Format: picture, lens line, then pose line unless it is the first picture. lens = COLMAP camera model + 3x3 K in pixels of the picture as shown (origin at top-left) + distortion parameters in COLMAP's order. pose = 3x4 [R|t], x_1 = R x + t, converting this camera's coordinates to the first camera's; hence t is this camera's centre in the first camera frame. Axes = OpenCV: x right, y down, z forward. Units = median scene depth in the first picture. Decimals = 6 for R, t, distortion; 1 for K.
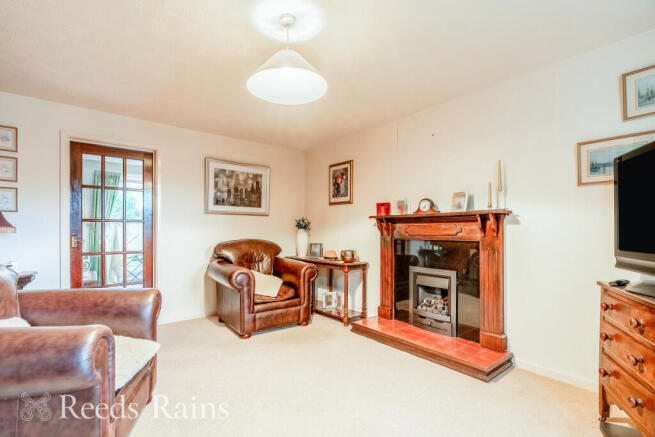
lens RADIAL K [[306.9, 0, 317.6], [0, 306.9, 232.5], [0, 0, 1]] dist [0.002153, 0.000498]
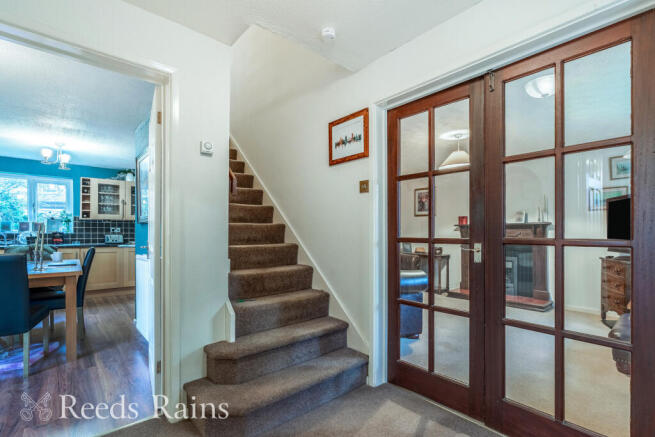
lens RADIAL K [[306.9, 0, 323.6], [0, 306.9, 231.7], [0, 0, 1]] dist [0.002153, 0.000498]
pose [[0.999880, -0.005628, 0.014437, -0.674163], [0.005812, 0.999902, -0.012749, -0.001885], [-0.014364, 0.012831, 0.999814, -0.722069]]
